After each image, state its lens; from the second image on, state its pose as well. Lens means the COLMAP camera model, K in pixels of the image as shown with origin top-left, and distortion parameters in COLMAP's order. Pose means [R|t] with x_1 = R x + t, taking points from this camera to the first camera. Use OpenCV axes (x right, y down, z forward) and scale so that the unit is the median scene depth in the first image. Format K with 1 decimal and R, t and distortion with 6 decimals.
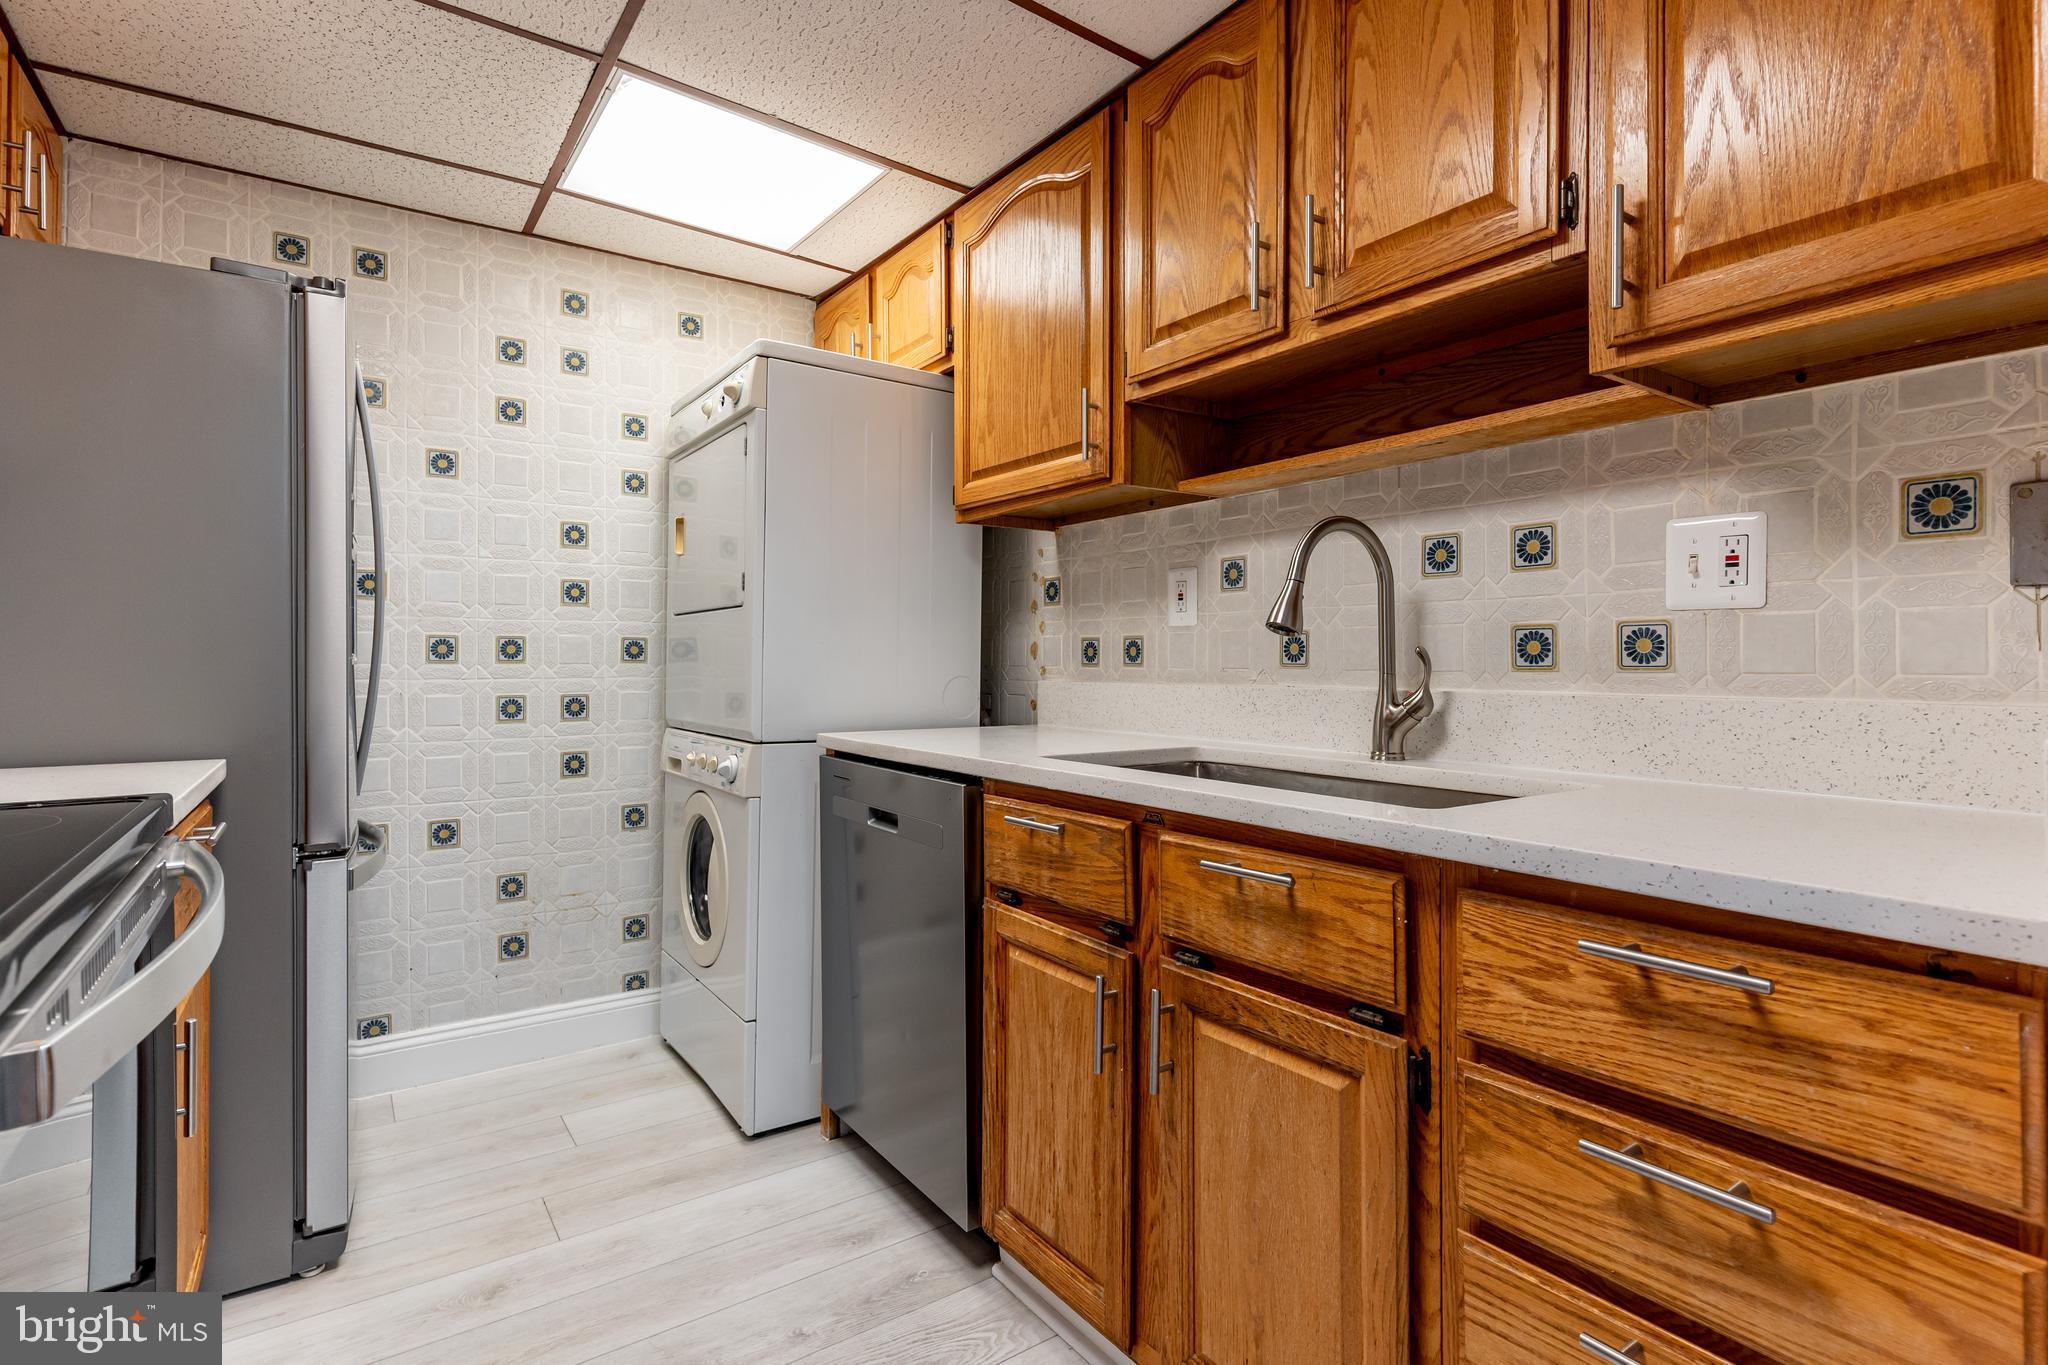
lens RADIAL K [[993.2, 0, 1017.8], [0, 993.2, 654.8], [0, 0, 1]] dist [0.002222, 0.000090]
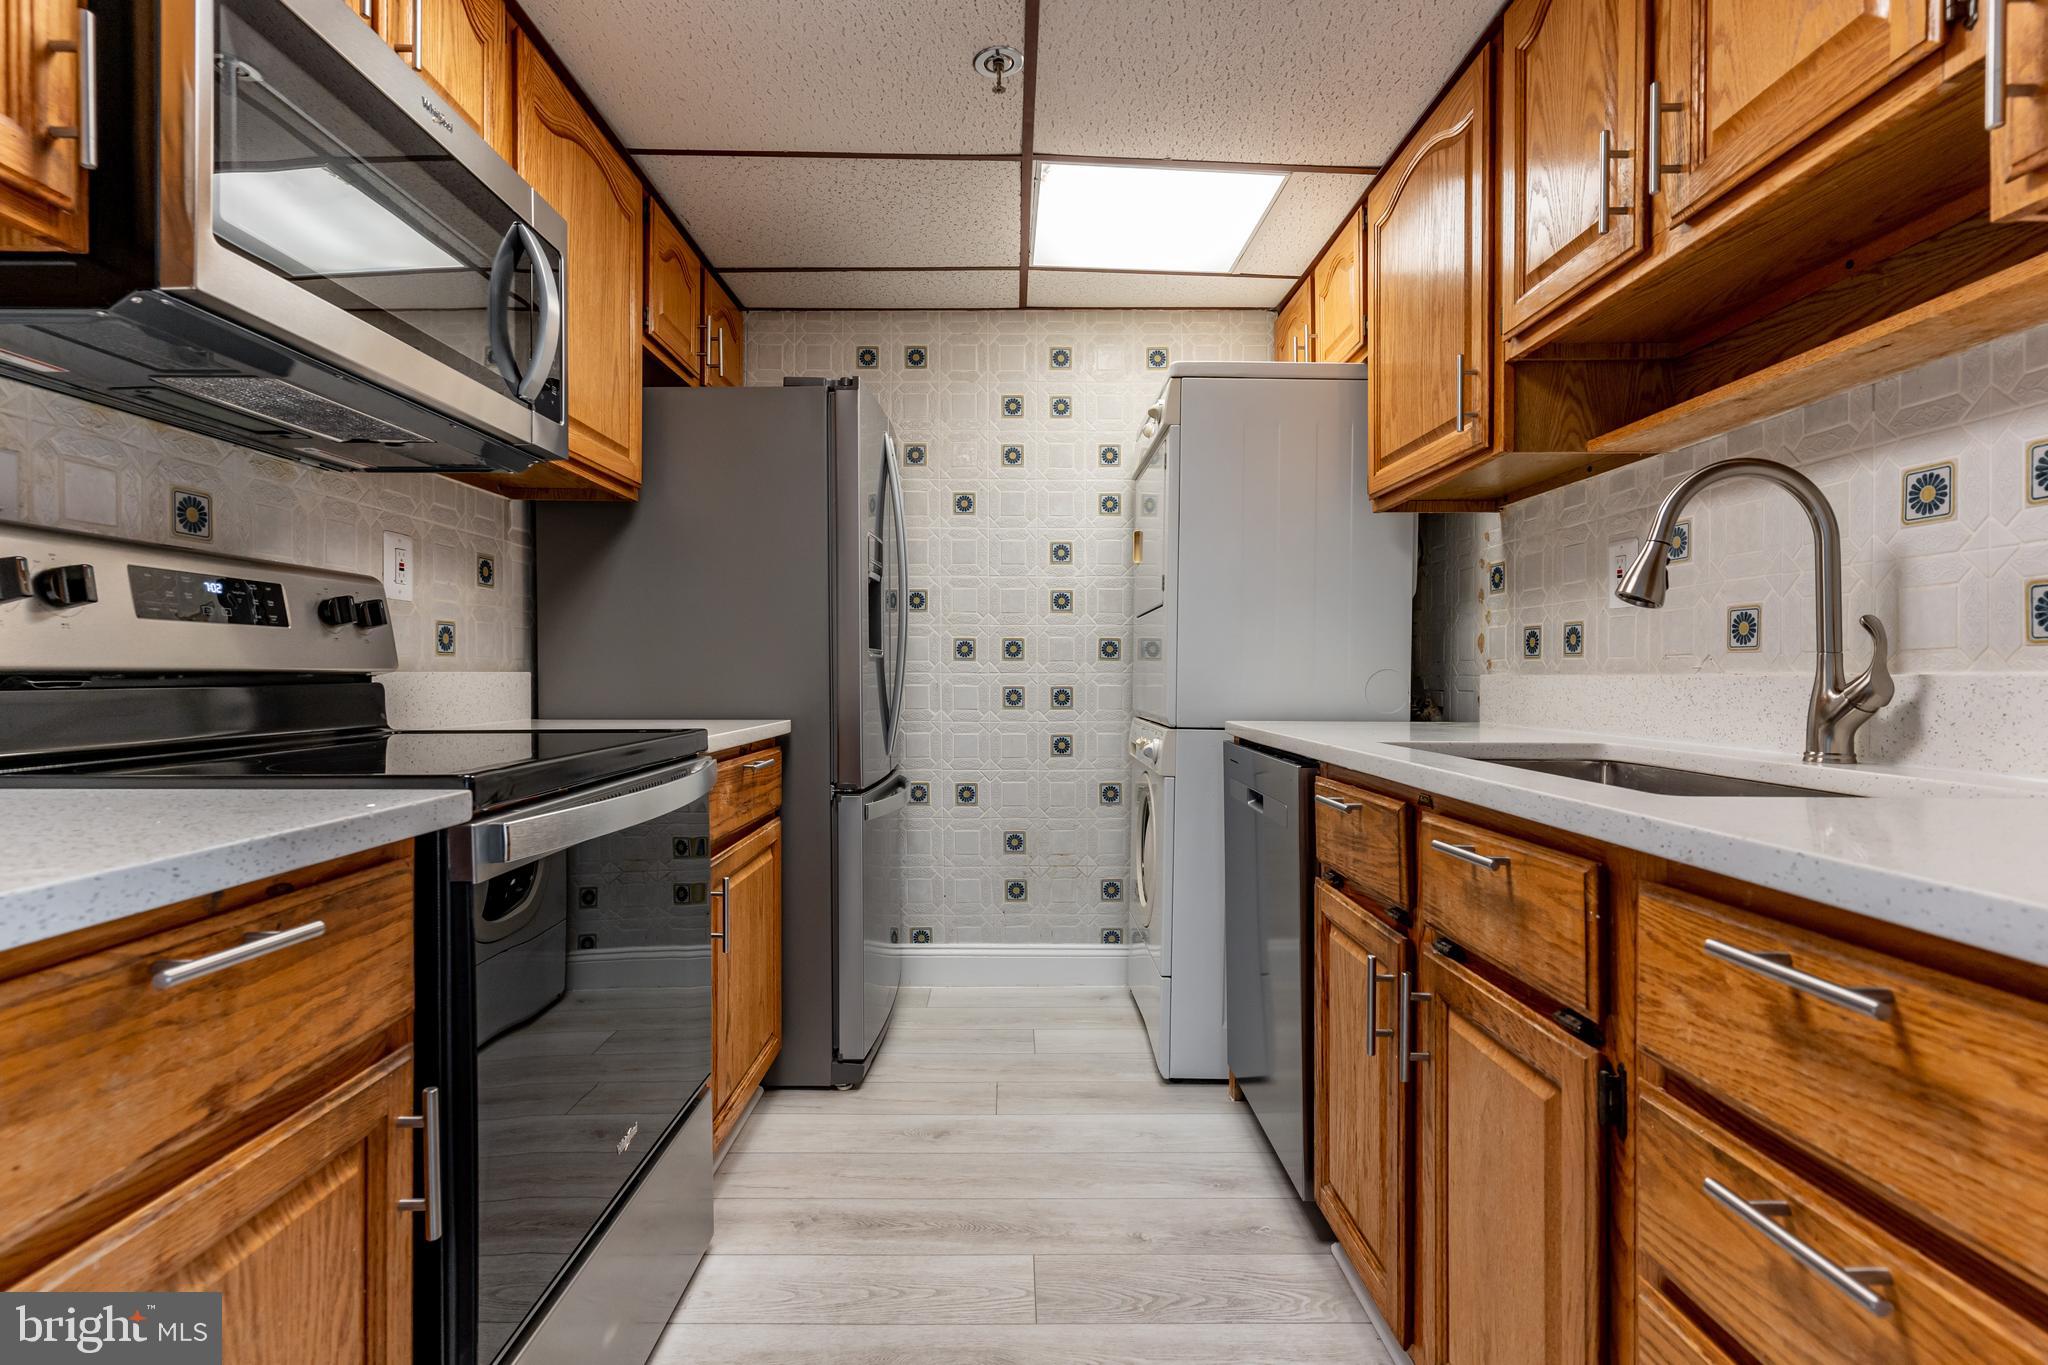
lens RADIAL K [[981.0, 0, 1017.9], [0, 981.0, 678.2], [0, 0, 1]] dist [0.002846, -0.000790]
pose [[0.824791, 0.002638, -0.565431, 0.247868], [0.002790, 0.999958, 0.008735, 0.026886], [0.565430, -0.008782, 0.824749, -0.000008]]
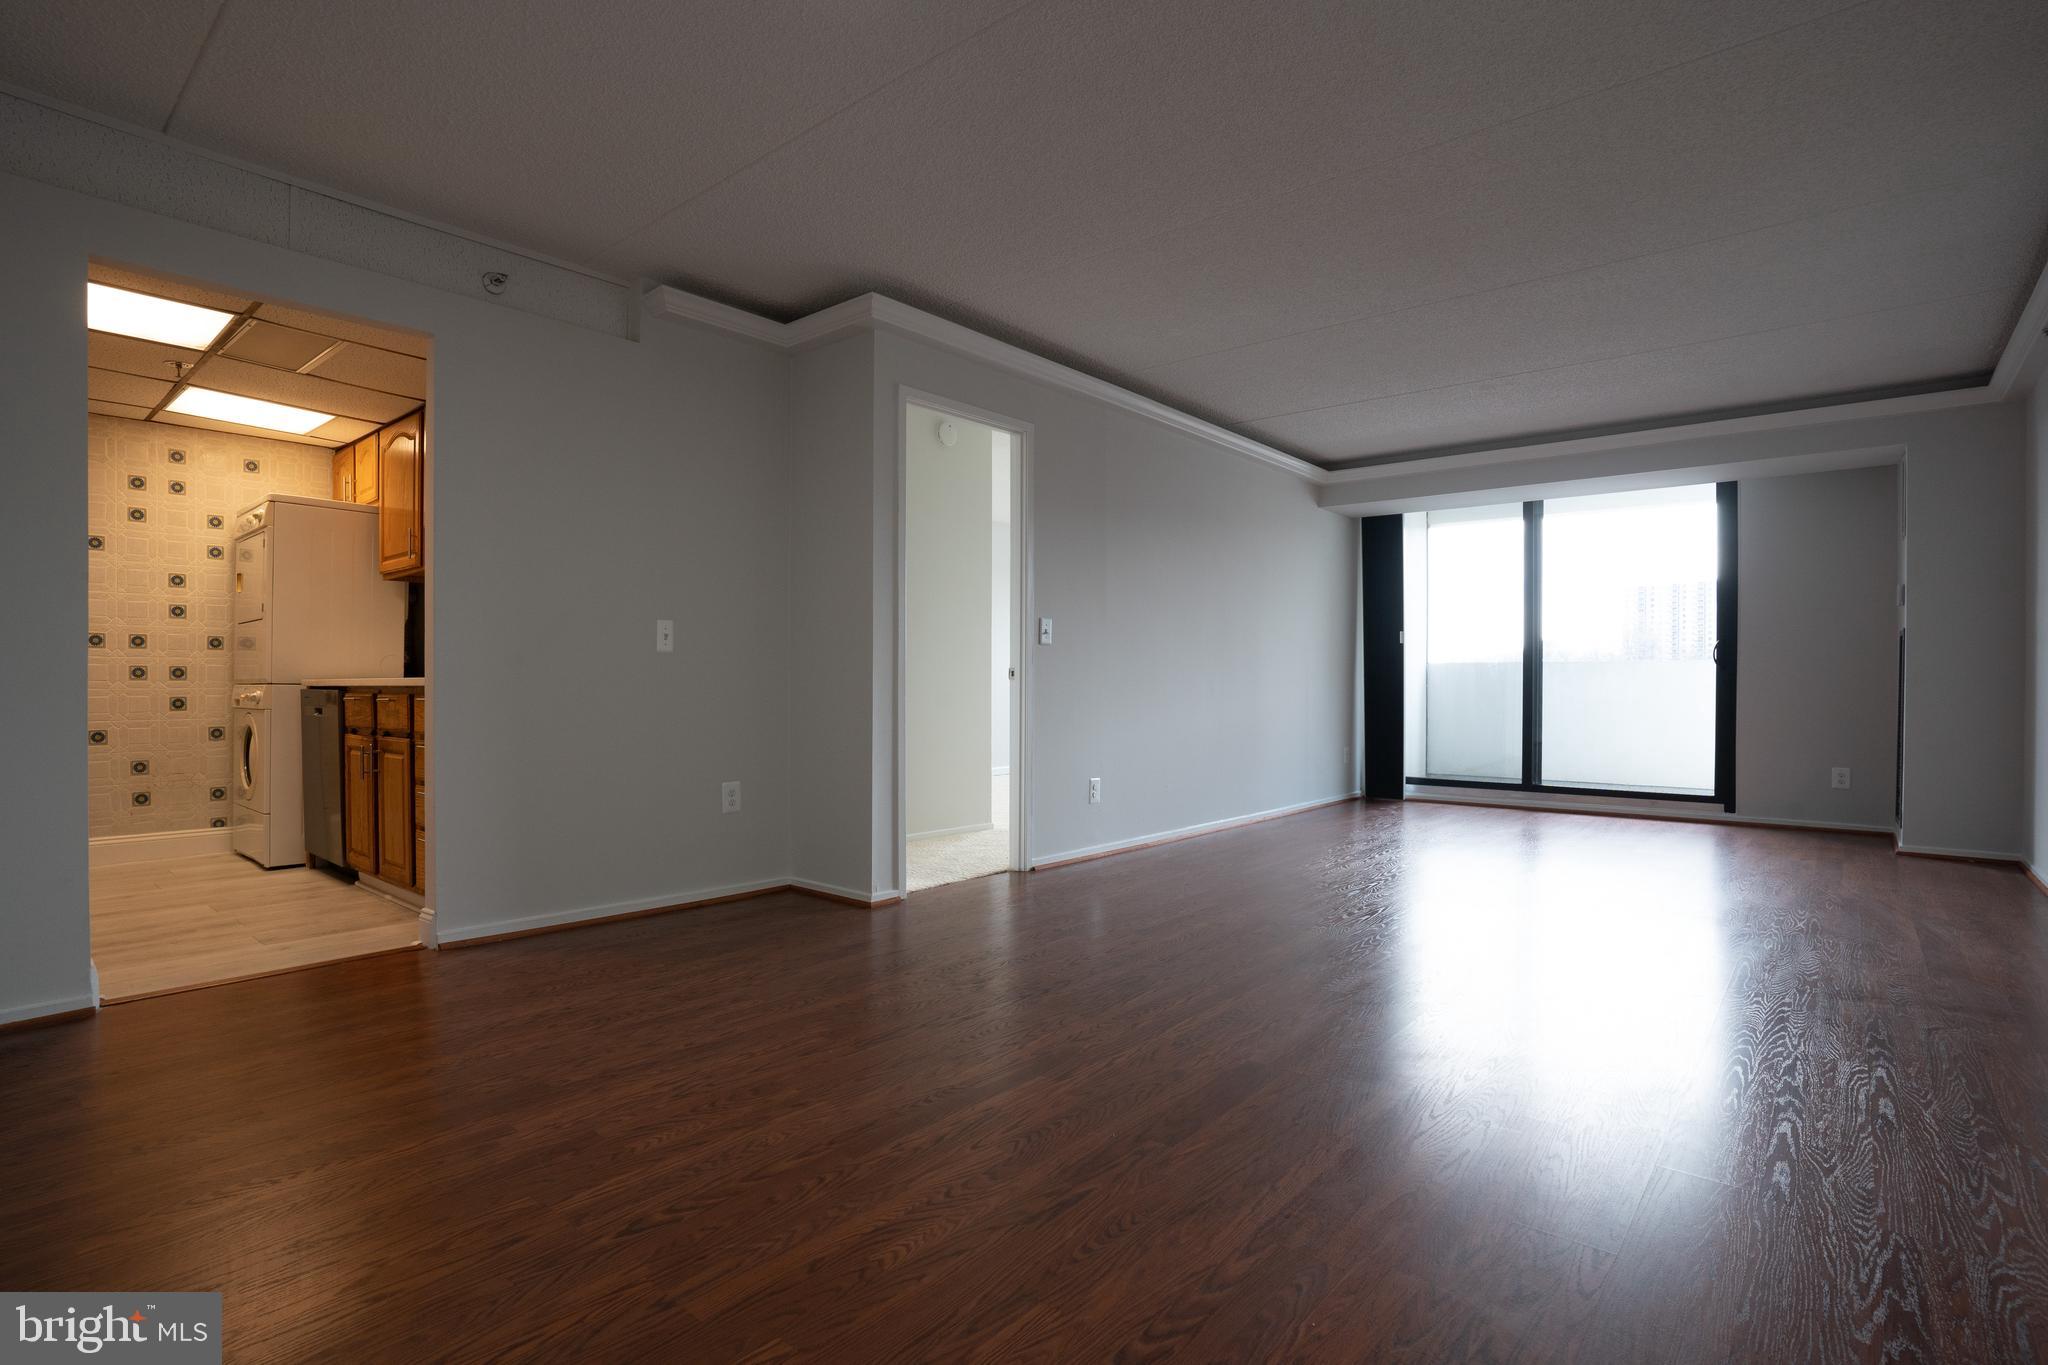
lens RADIAL K [[1002.6, 0, 1010.7], [0, 1002.6, 686.2], [0, 0, 1]] dist [-0.082362, 0.038815]
pose [[0.969302, -0.003626, 0.245845, 0.878783], [0.001349, 0.999955, 0.009431, 0.088175], [-0.245868, -0.008810, 0.969263, -1.597166]]
